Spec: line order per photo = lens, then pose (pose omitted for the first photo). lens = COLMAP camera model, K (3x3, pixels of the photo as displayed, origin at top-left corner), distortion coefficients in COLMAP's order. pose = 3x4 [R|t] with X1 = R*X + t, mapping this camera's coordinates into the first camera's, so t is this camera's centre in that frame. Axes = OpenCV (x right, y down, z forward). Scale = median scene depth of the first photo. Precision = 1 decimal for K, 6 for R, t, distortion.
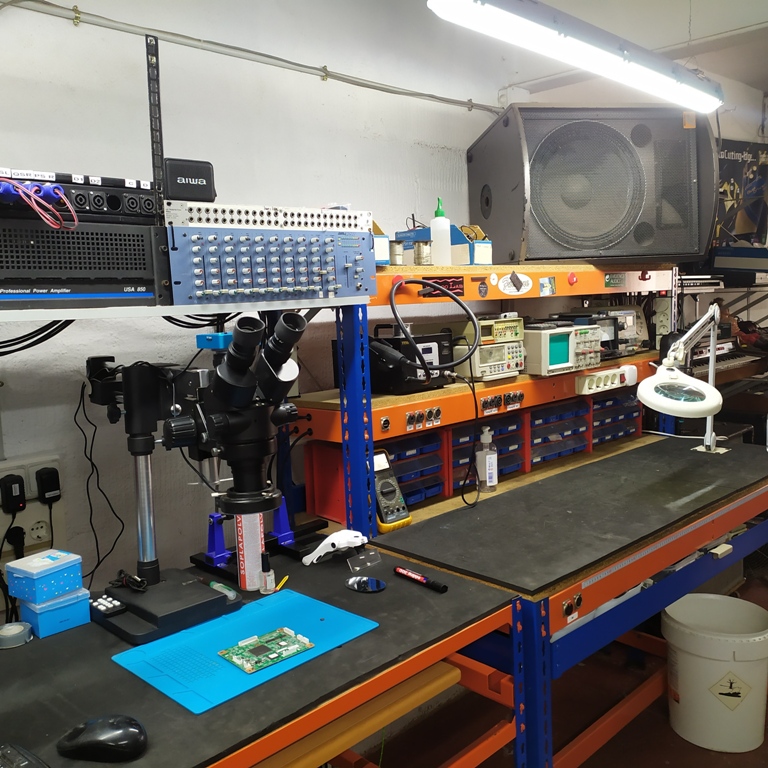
lens RADIAL K [[778.3, 0, 384.6], [0, 778.3, 382.1], [0, 0, 1]] dist [-0.011079, 0.000000]
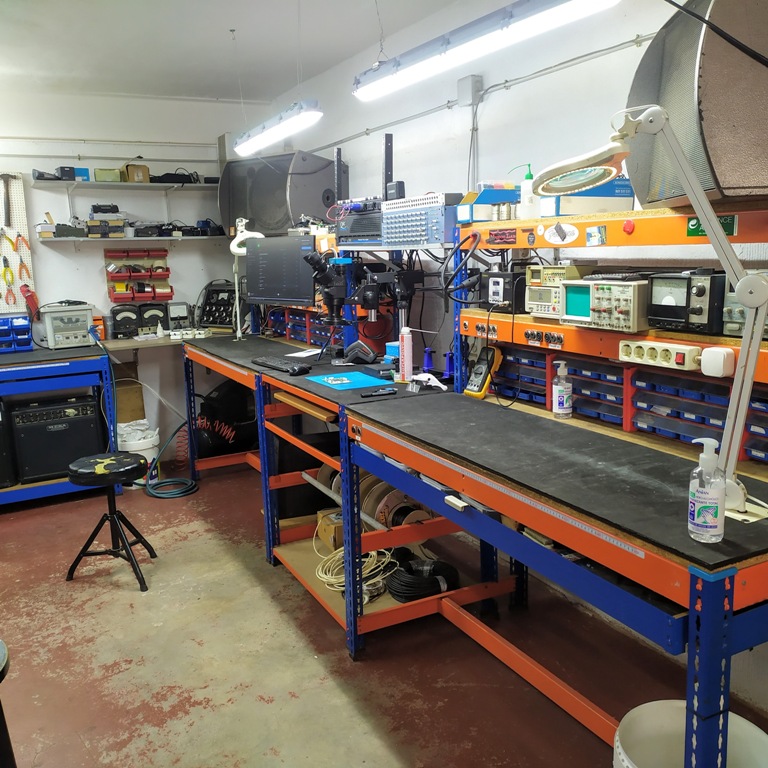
lens RADIAL K [[778.3, 0, 384.9], [0, 778.3, 383.8], [0, 0, 1]] dist [-0.011079, 0.000000]
pose [[-0.307570, 0.209685, -0.928134, 1.280444], [-0.067345, 0.968174, 0.241048, -0.167353], [0.949139, 0.136644, -0.283660, 1.095934]]
